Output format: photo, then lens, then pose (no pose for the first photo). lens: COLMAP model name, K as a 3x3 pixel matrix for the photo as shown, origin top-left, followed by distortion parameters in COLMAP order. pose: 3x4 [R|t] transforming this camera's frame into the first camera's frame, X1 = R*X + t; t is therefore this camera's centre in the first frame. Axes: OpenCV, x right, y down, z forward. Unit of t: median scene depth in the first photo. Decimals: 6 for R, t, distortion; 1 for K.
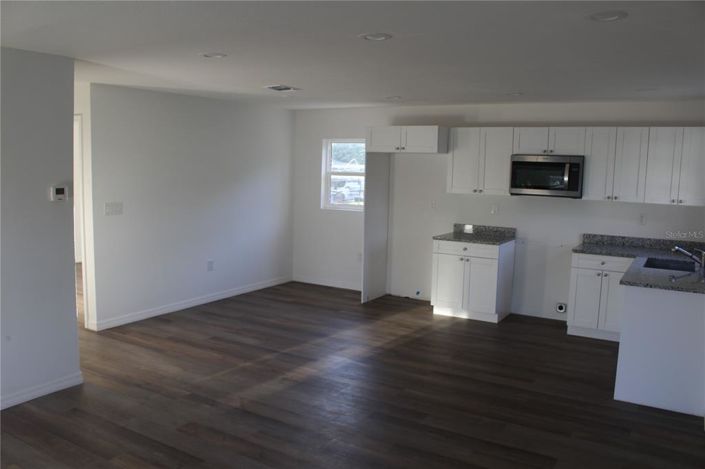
lens RADIAL K [[575.6, 0, 352.5], [0, 575.6, 234.5], [0, 0, 1]] dist [-0.120812, 0.007211]
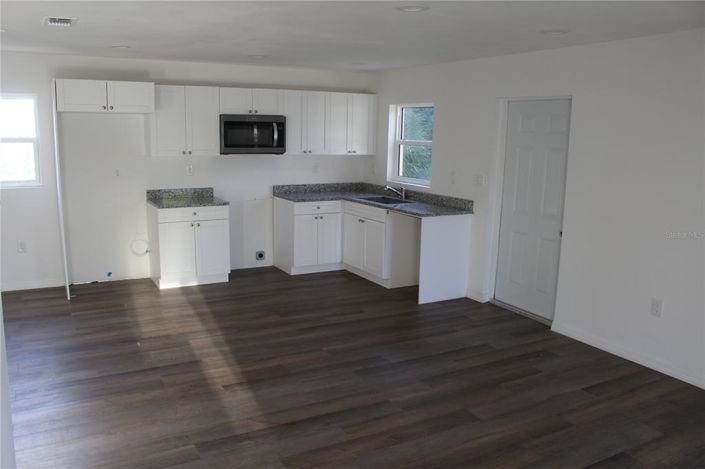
lens RADIAL K [[575.6, 0, 352.5], [0, 575.6, 234.5], [0, 0, 1]] dist [-0.120812, 0.007211]
pose [[0.502503, -0.165236, 0.848638, -0.537323], [0.096037, 0.986160, 0.135147, -0.048801], [-0.859225, 0.013589, 0.511418, 0.314917]]
